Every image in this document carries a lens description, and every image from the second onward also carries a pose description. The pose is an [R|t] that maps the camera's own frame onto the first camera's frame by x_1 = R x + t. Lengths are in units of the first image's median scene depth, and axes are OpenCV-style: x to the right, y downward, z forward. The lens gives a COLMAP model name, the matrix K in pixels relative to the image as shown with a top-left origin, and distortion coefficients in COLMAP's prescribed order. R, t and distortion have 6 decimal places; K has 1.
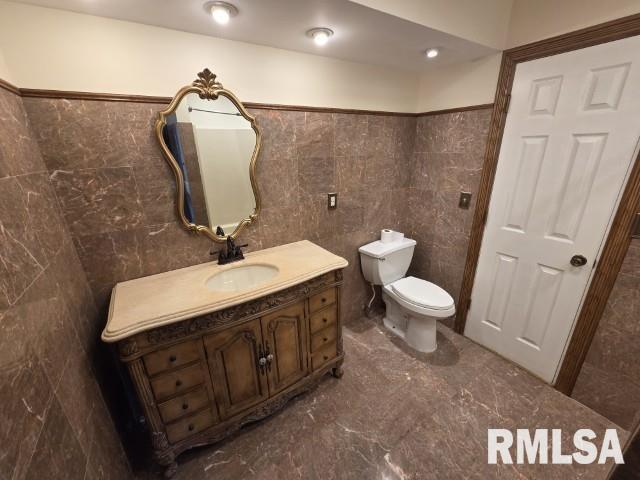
lens RADIAL K [[262.1, 0, 319.6], [0, 262.1, 239.8], [0, 0, 1]] dist [0.000563, -0.000241]
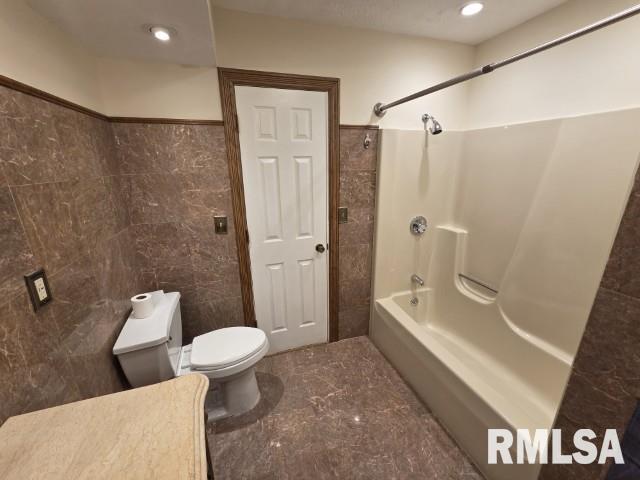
lens RADIAL K [[262.1, 0, 319.6], [0, 262.1, 239.8], [0, 0, 1]] dist [0.000563, -0.000241]
pose [[0.255461, -0.254182, 0.932808, -0.210636], [0.328512, 0.930238, 0.163514, -0.143486], [-0.909296, 0.264667, 0.321141, 0.437441]]
